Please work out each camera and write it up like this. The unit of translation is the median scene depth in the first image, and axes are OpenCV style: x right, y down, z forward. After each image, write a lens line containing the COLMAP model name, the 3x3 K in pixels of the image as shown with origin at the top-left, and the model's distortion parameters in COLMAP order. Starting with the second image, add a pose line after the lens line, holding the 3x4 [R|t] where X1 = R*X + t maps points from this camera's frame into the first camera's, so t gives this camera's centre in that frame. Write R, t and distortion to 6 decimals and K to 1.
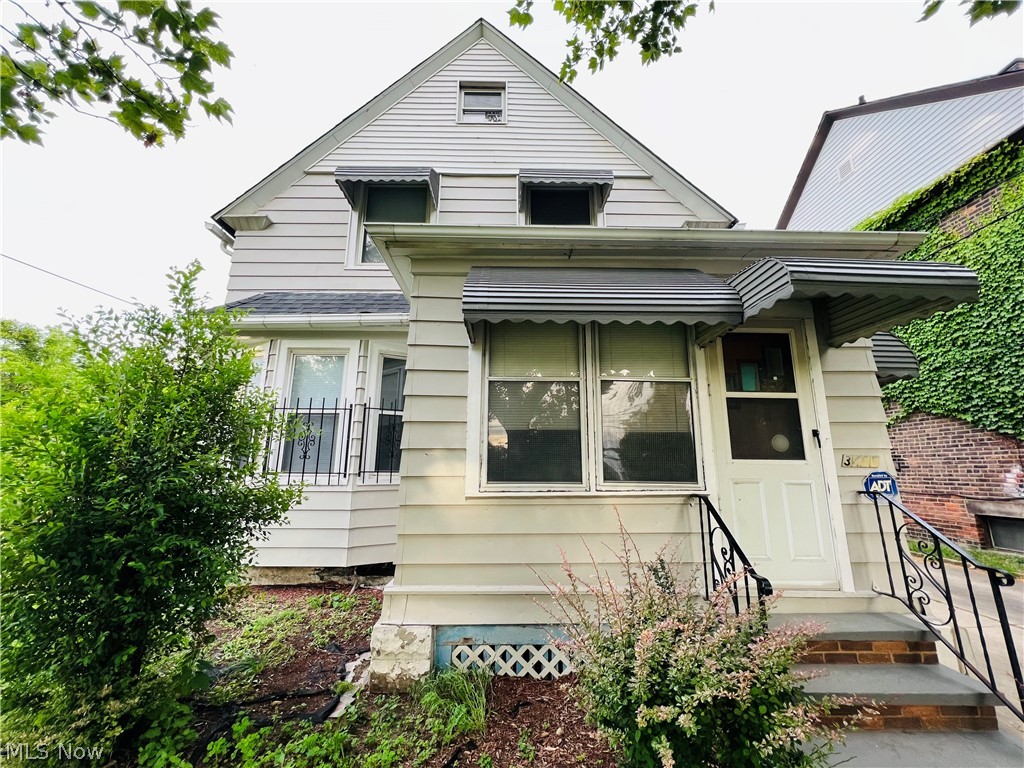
lens RADIAL K [[410.5, 0, 513.4], [0, 410.5, 382.0], [0, 0, 1]] dist [-0.002156, 0.001286]
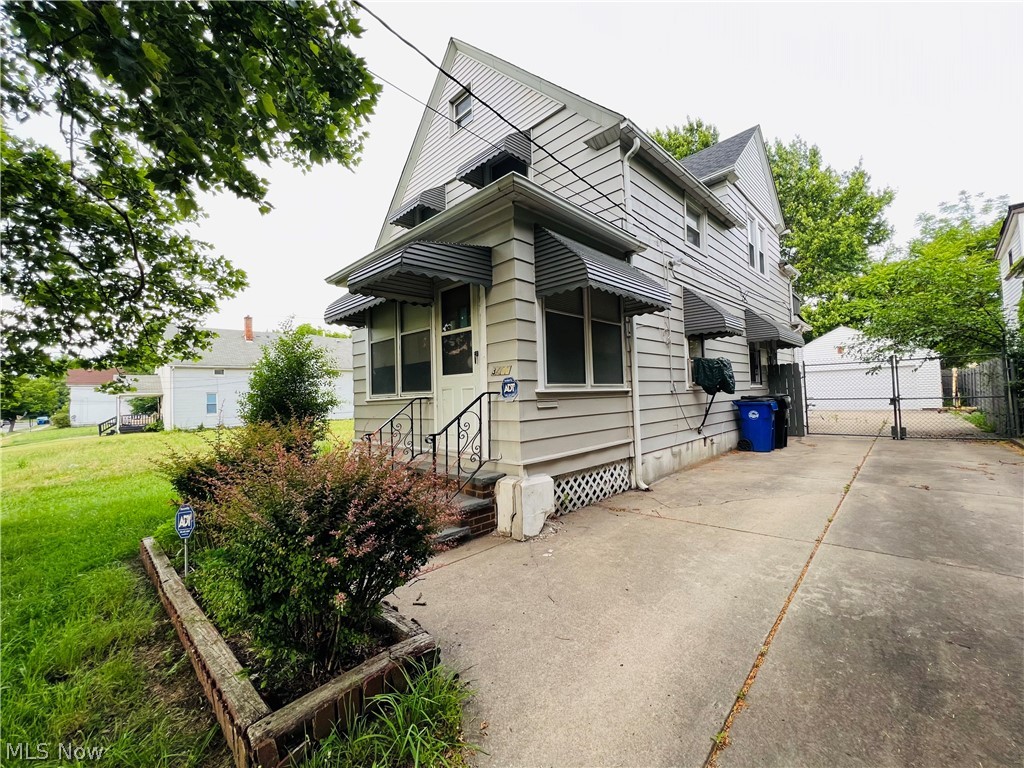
lens RADIAL K [[410.5, 0, 514.2], [0, 410.5, 380.7], [0, 0, 1]] dist [-0.002156, 0.001286]
pose [[0.697816, -0.050932, -0.714464, 1.828170], [0.186055, 0.976120, 0.112135, 0.079731], [0.691691, -0.211179, 0.690628, 0.078243]]
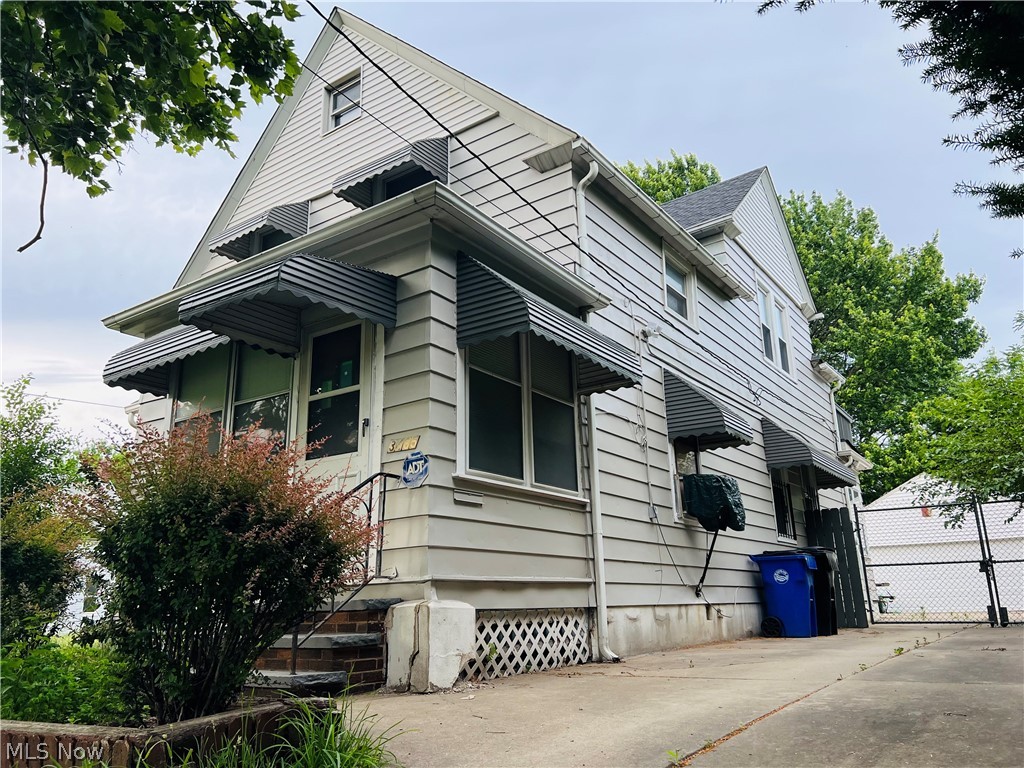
lens RADIAL K [[772.4, 0, 506.4], [0, 772.4, 387.6], [0, 0, 1]] dist [0.048711, -0.038593]
pose [[0.804762, -0.183000, -0.564686, 2.030607], [0.149635, 0.983113, -0.105348, 0.283370], [0.574428, 0.000283, 0.818555, -0.306202]]
